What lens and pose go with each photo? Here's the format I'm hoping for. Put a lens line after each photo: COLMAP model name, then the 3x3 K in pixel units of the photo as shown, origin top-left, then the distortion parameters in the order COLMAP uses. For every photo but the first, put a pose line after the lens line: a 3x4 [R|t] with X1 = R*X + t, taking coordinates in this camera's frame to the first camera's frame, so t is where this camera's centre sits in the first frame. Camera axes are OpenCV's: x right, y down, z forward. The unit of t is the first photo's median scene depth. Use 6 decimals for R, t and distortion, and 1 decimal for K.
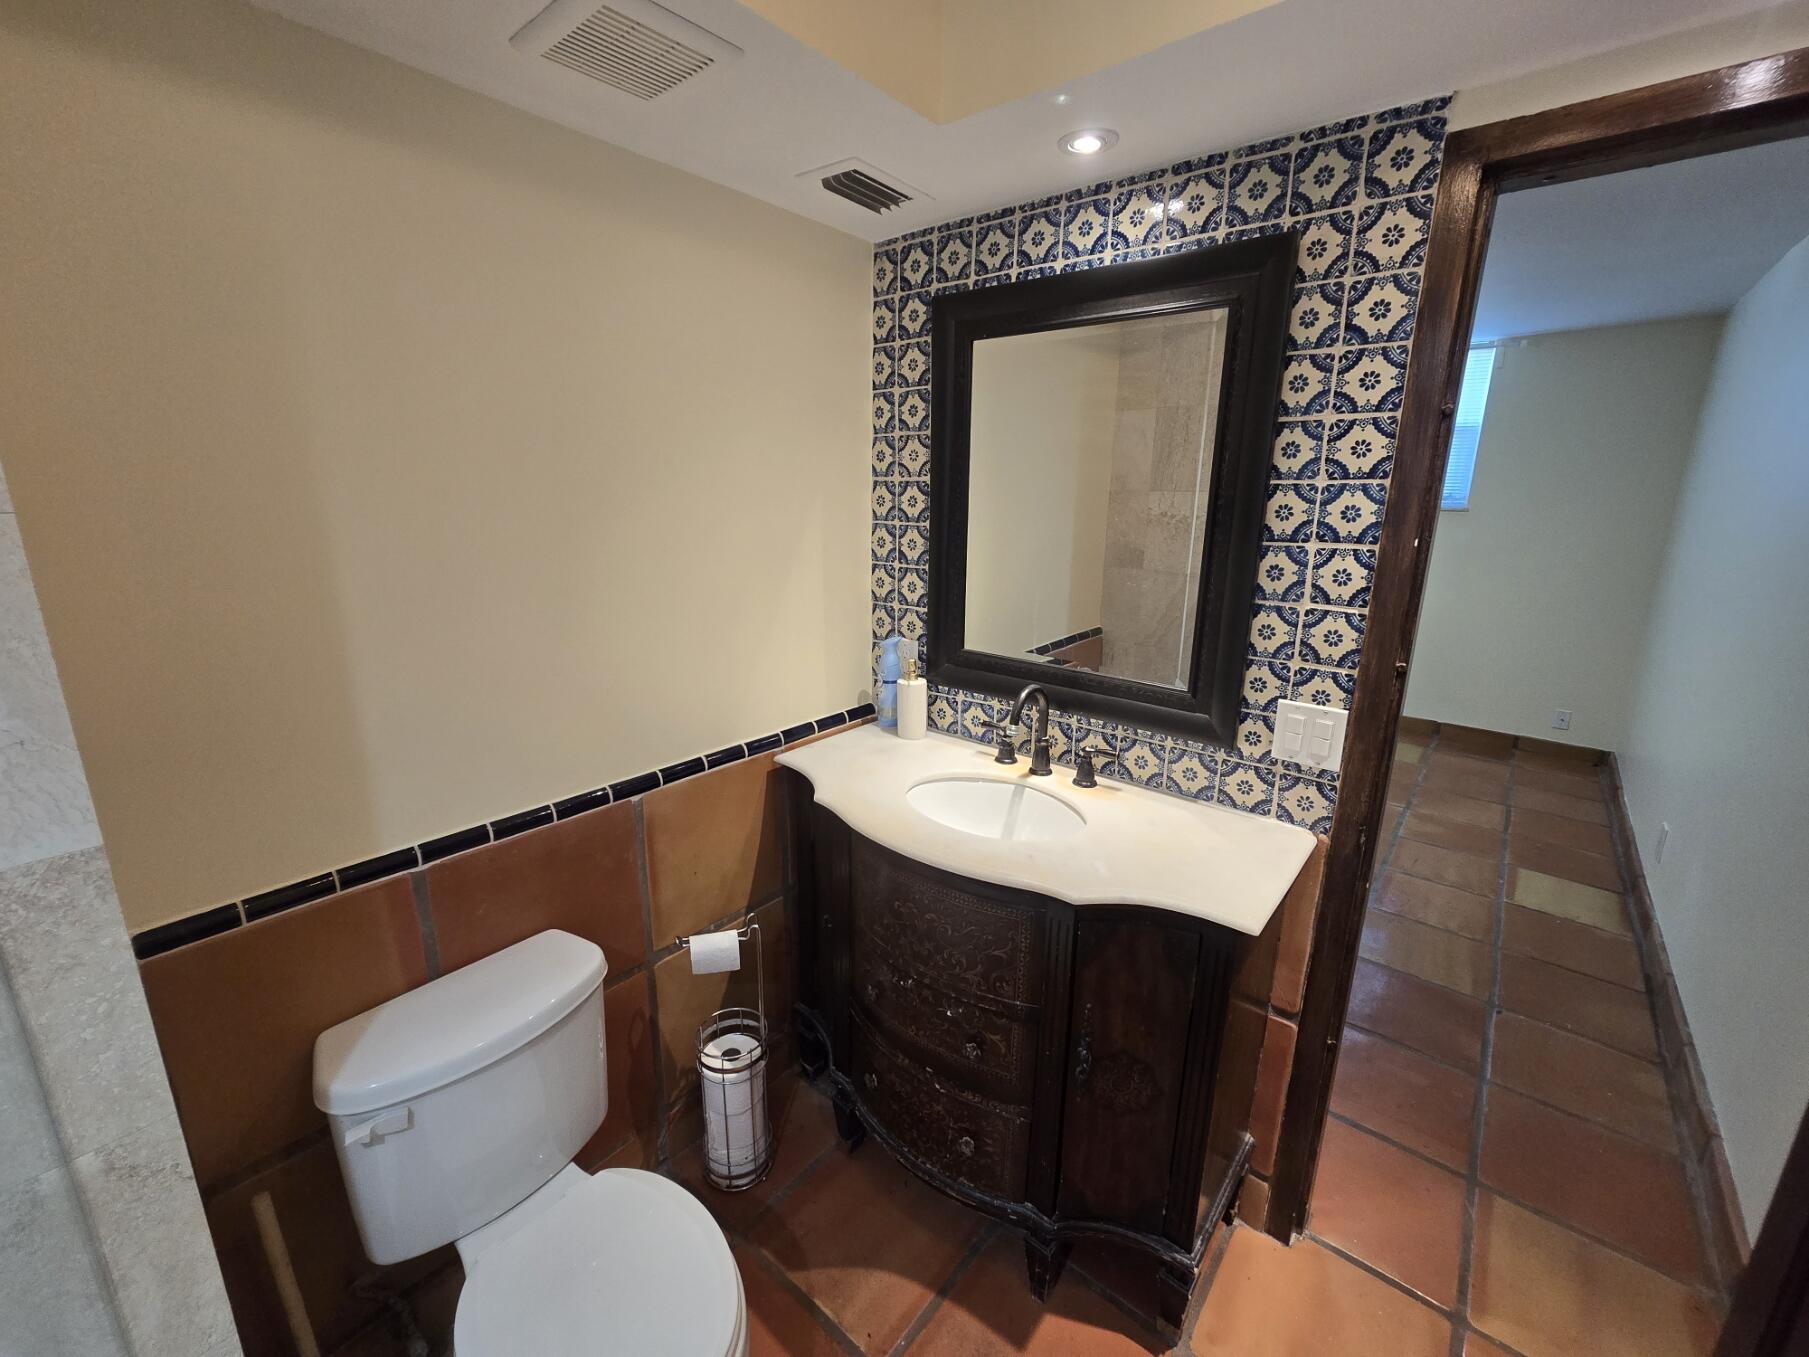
lens RADIAL K [[739.6, 0, 894.7], [0, 739.6, 674.8], [0, 0, 1]] dist [-0.000456, -0.000409]
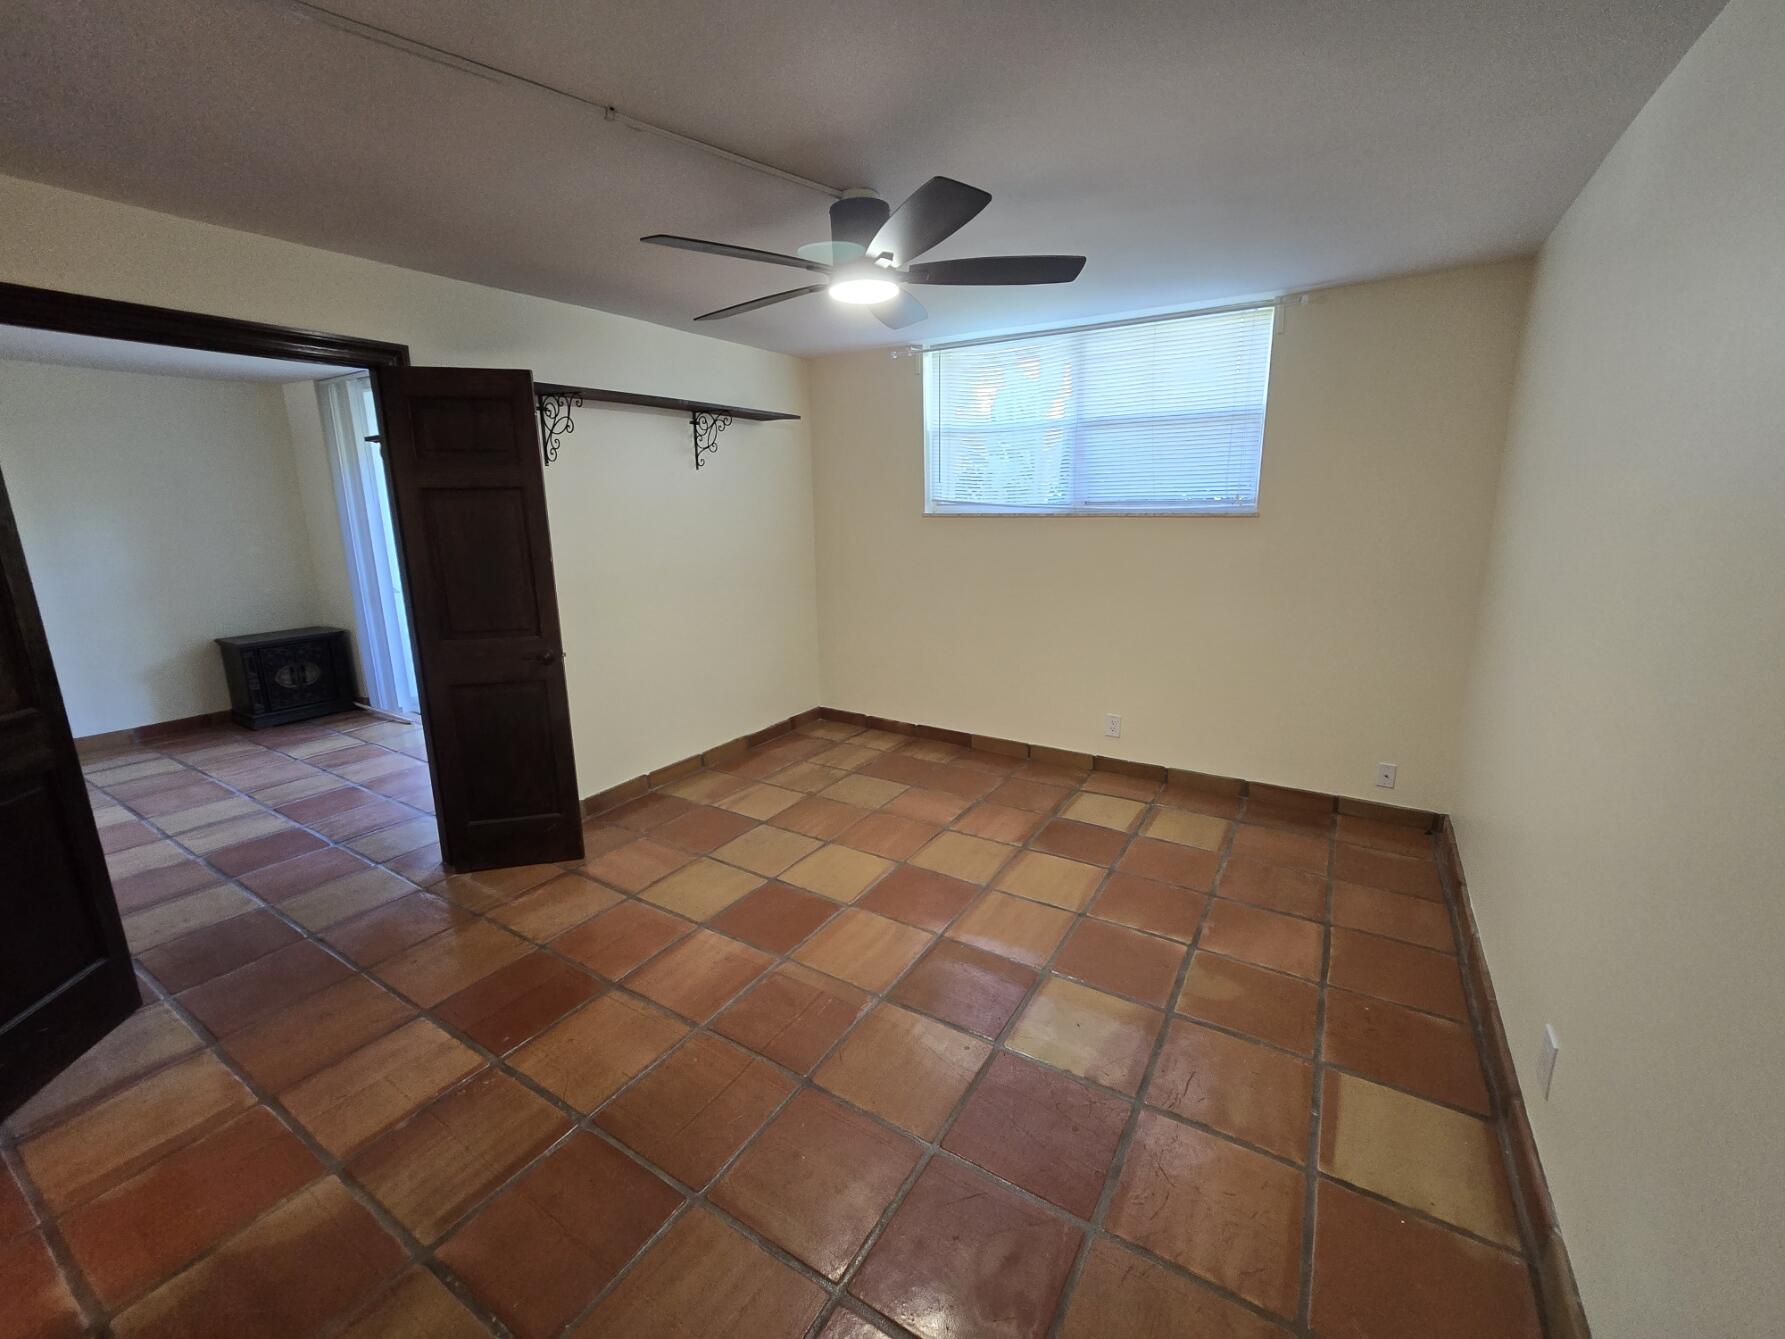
lens RADIAL K [[729.8, 0, 891.5], [0, 729.8, 666.5], [0, 0, 1]] dist [-0.000456, -0.000409]
pose [[0.988791, -0.054212, 0.139116, 0.335820], [0.058245, 0.997987, -0.025081, -0.079426], [-0.137476, 0.032903, 0.989958, 0.358505]]
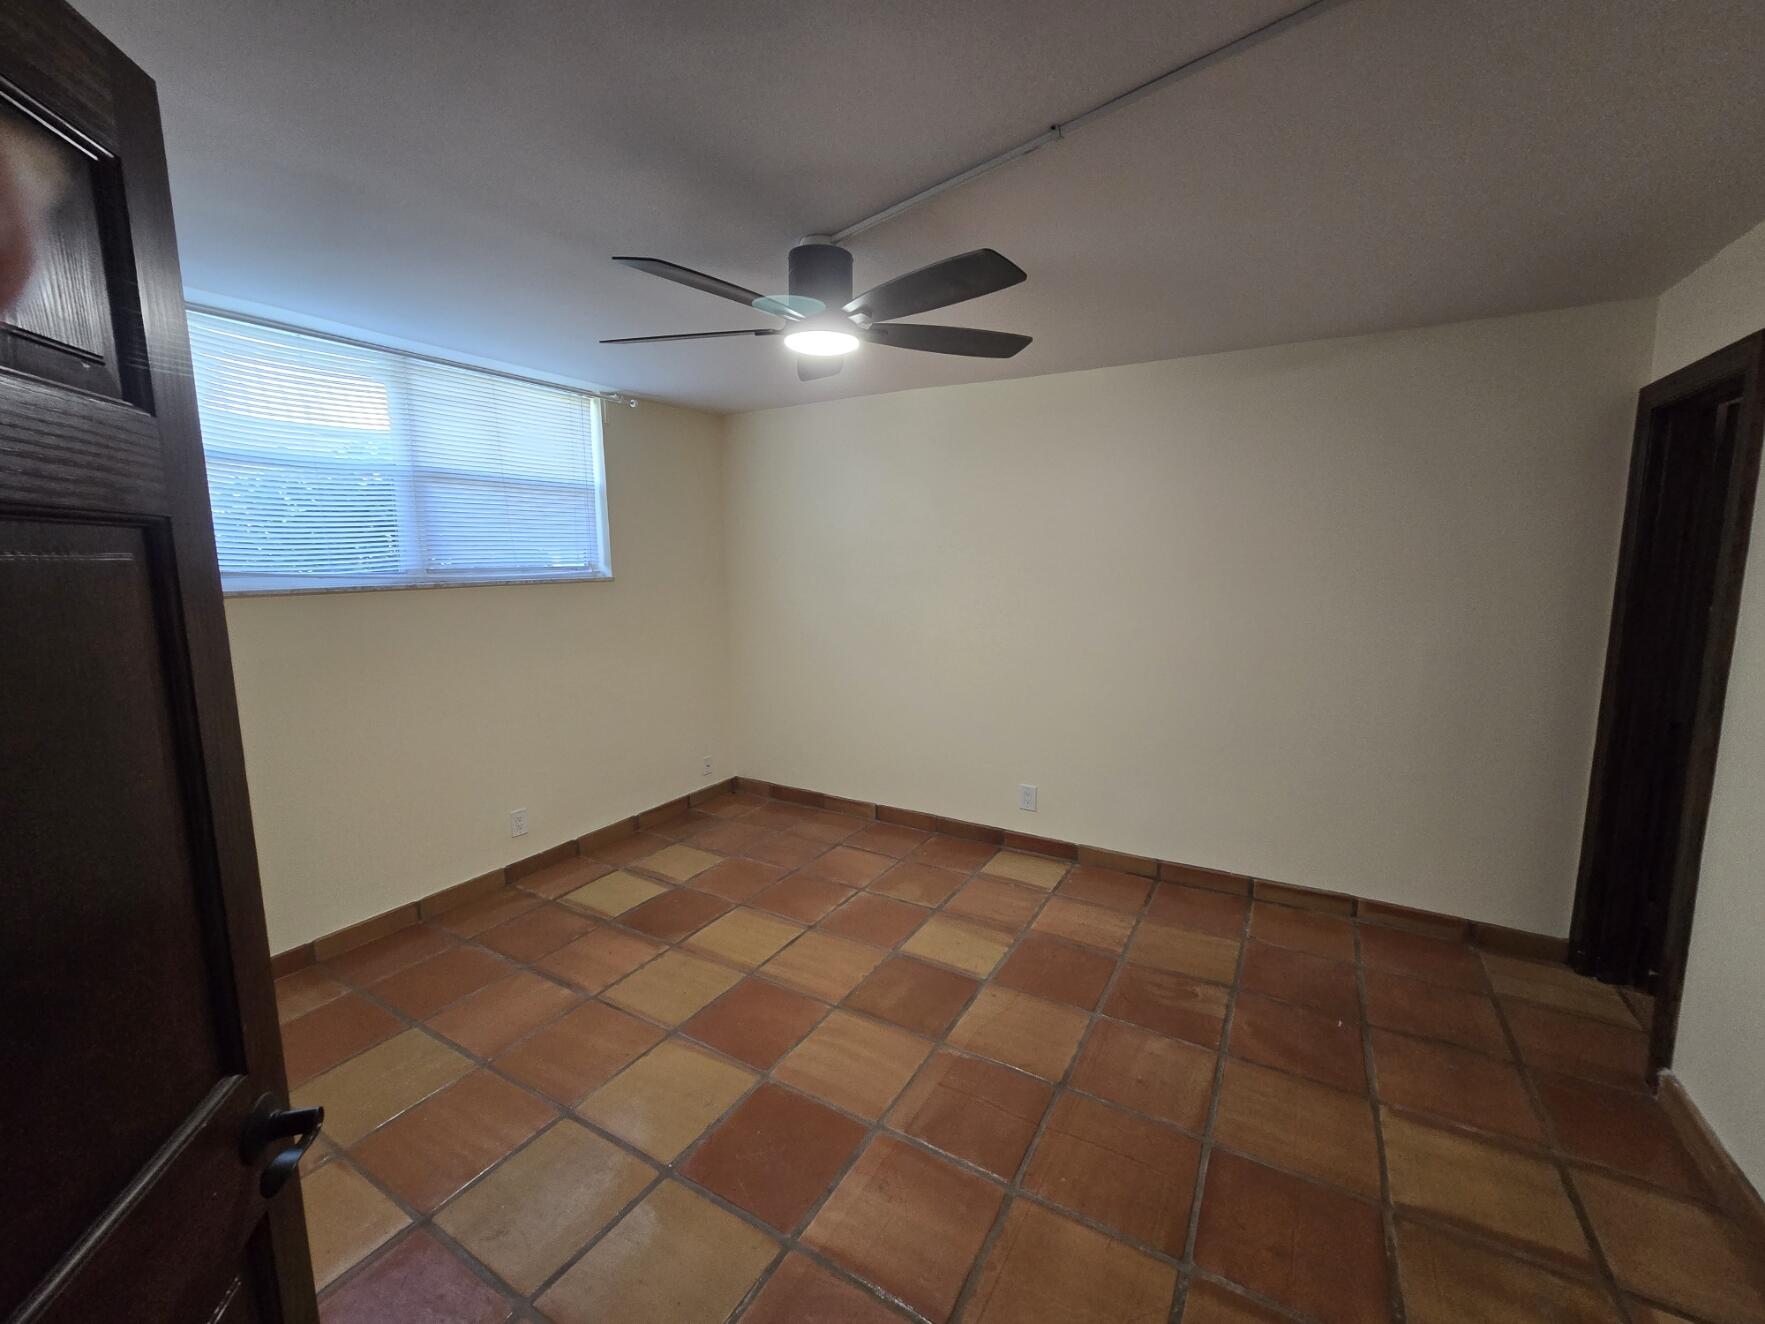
lens RADIAL K [[721.6, 0, 874.0], [0, 721.6, 656.6], [0, 0, 1]] dist [-0.000456, -0.000409]
pose [[-0.163443, -0.145372, 0.975784, -0.153267], [0.254540, 0.949382, 0.184074, -0.261314], [-0.953151, 0.278461, -0.118166, 1.018109]]
